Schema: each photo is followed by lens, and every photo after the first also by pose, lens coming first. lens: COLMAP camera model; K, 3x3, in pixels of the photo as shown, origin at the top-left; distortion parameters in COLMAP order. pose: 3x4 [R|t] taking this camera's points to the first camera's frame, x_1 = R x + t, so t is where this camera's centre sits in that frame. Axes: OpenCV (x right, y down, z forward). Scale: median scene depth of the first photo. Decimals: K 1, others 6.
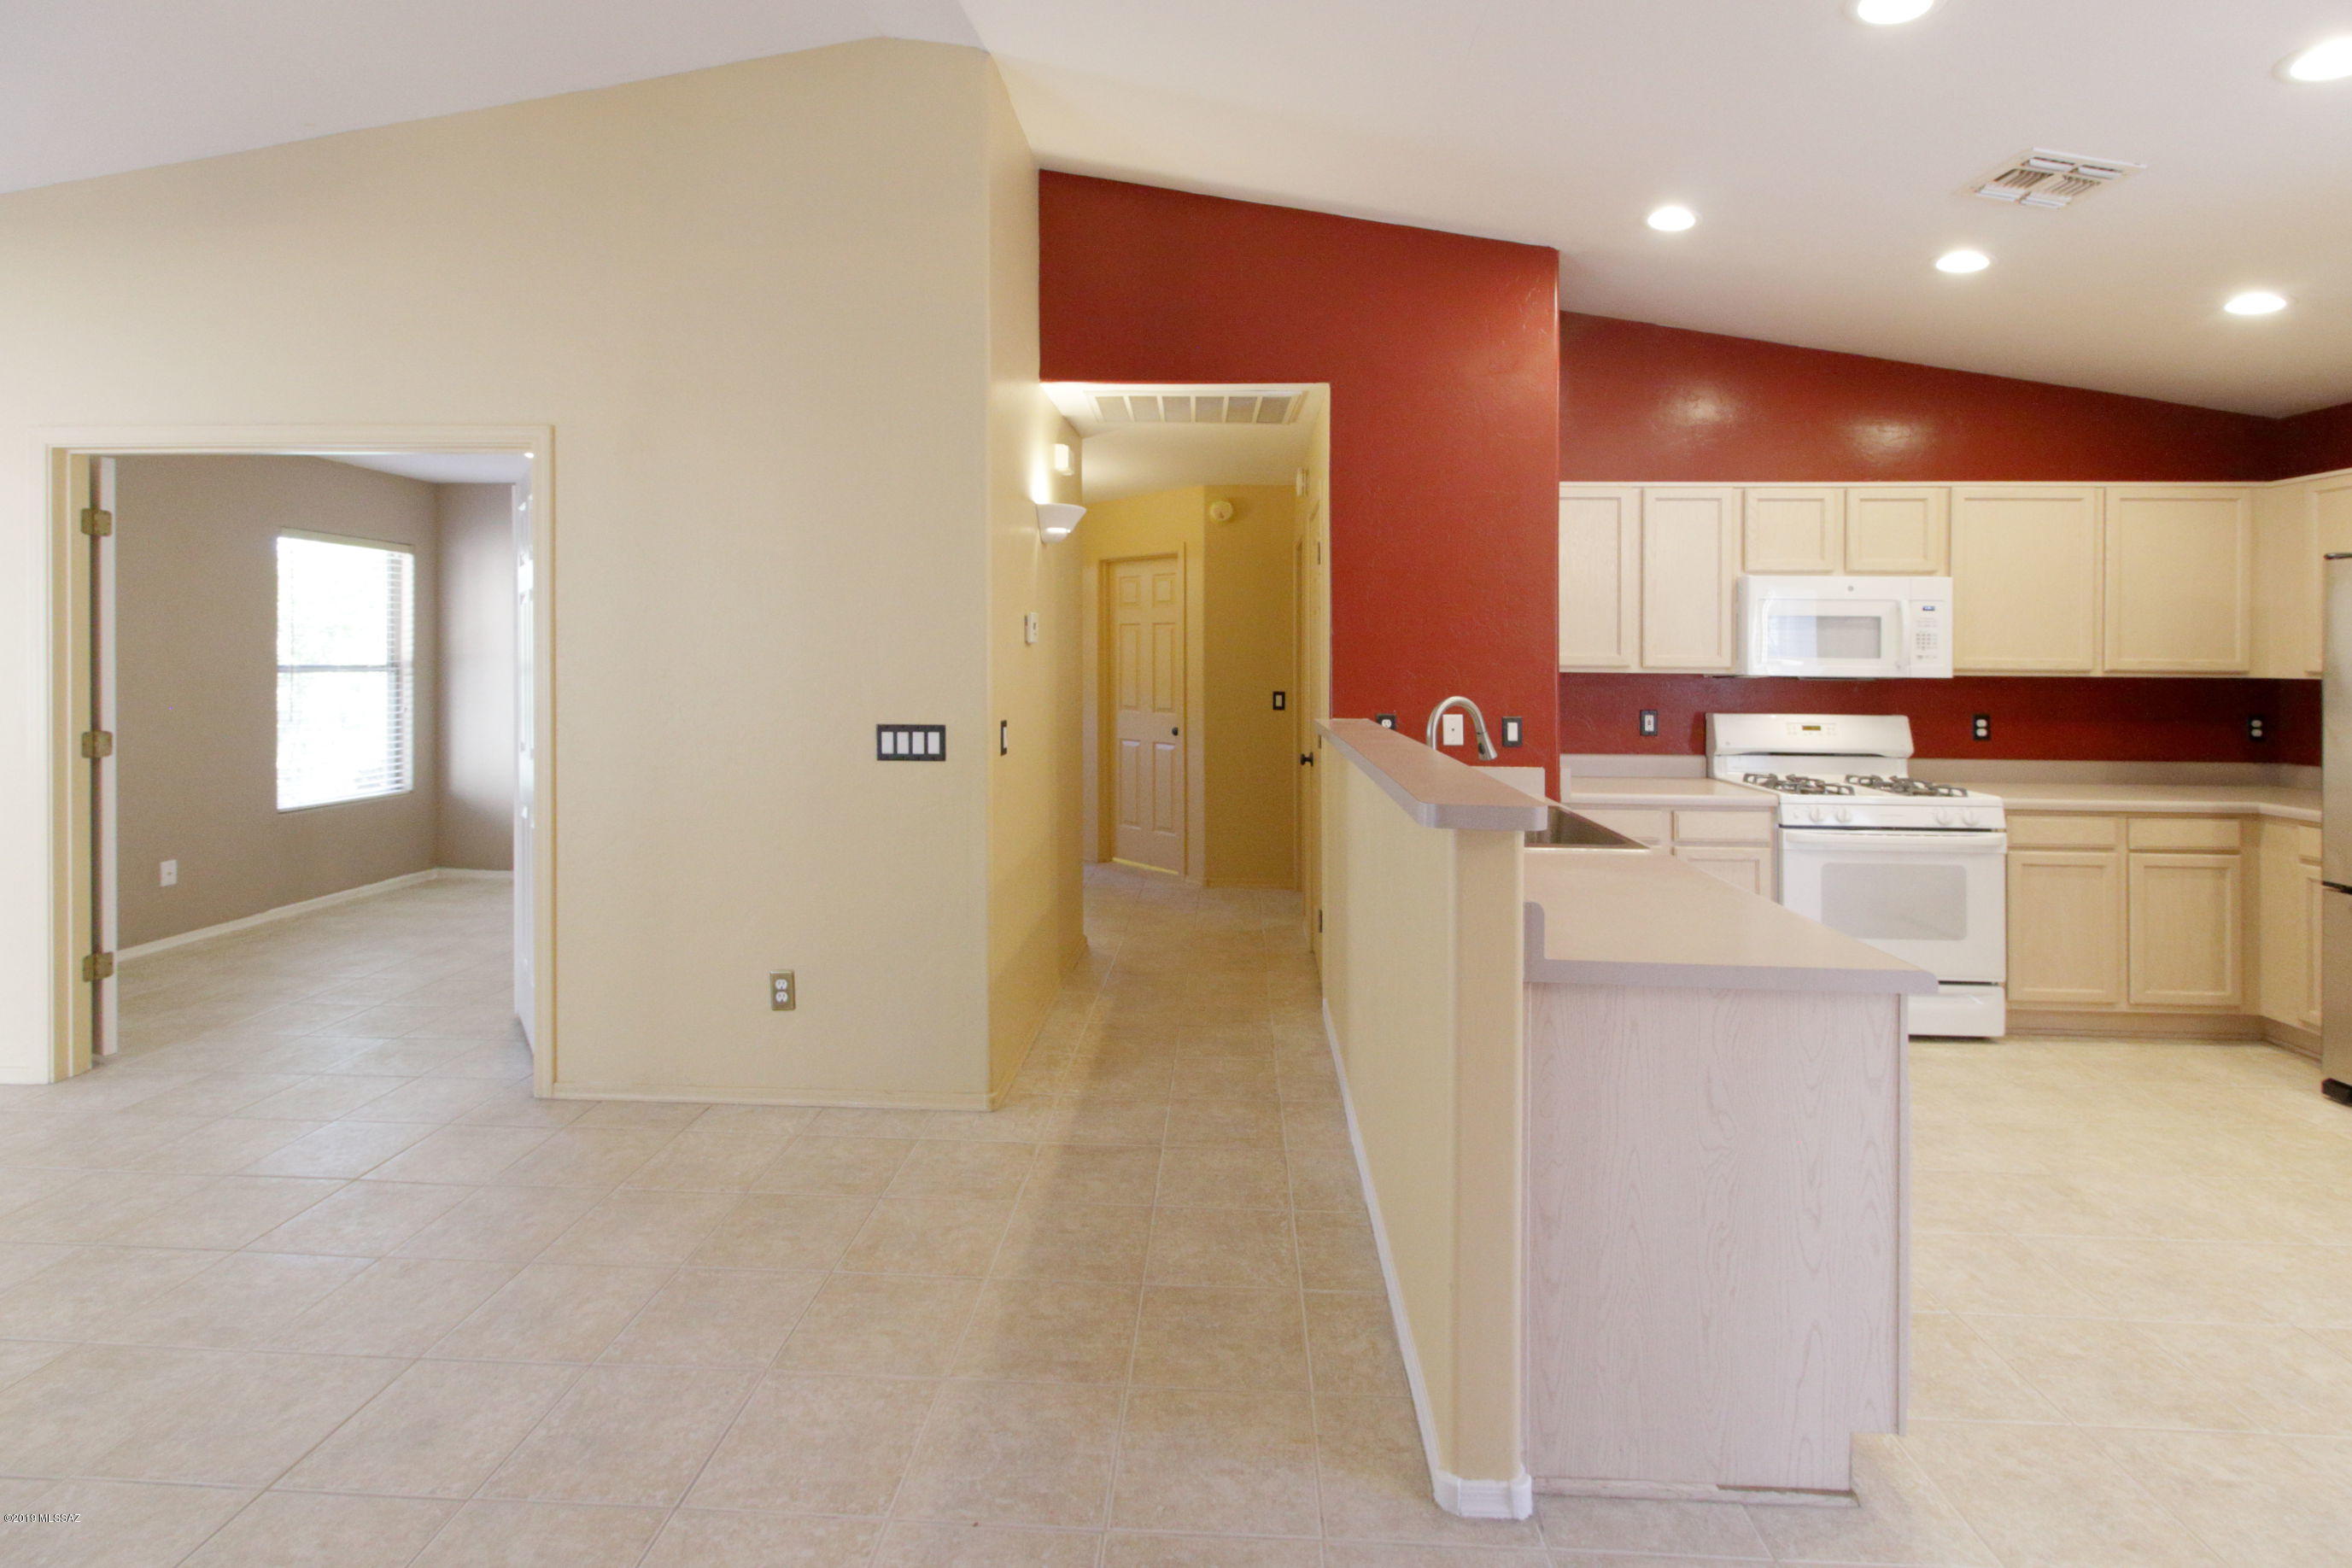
lens RADIAL K [[1064.2, 0, 1177.3], [0, 1064.2, 642.9], [0, 0, 1]] dist [0.000725, -0.000359]
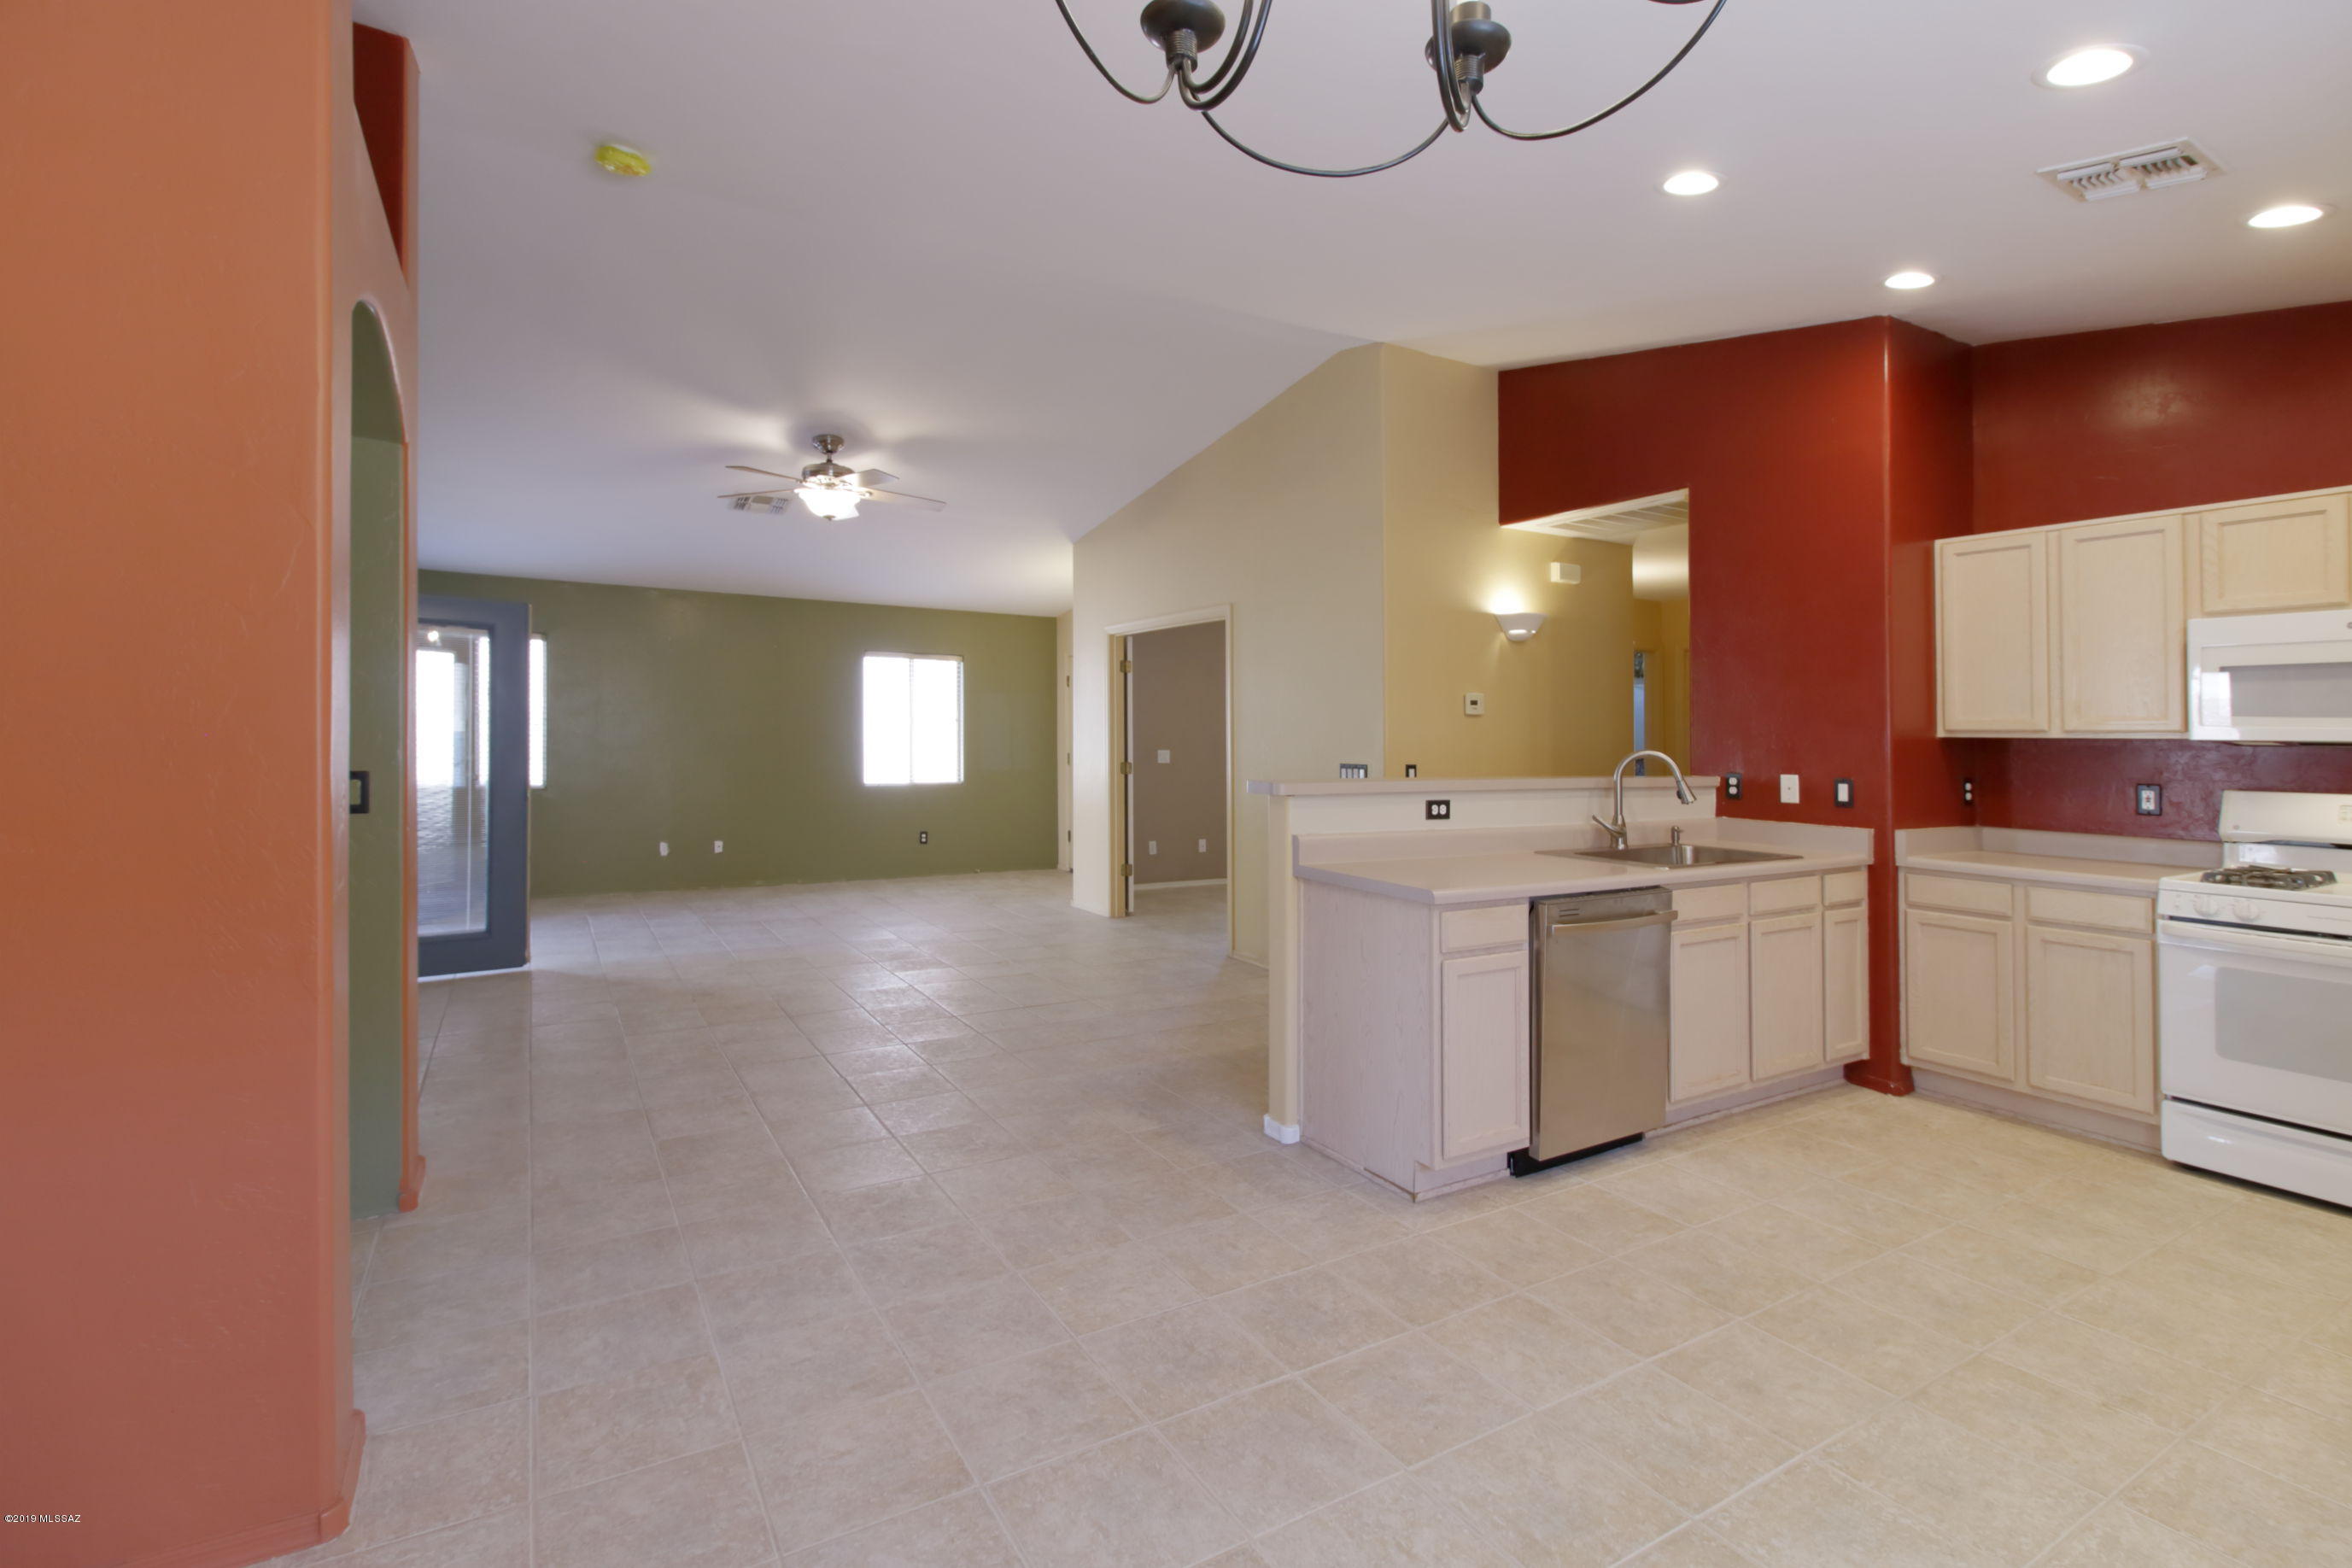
lens RADIAL K [[1072.9, 0, 1180.9], [0, 1072.9, 734.5], [0, 0, 1]] dist [-0.000584, -0.005152]
pose [[0.553617, -0.001583, -0.832770, 0.848455], [0.000775, 0.999999, -0.001386, 0.028586], [0.832771, 0.000121, 0.553618, -0.119529]]
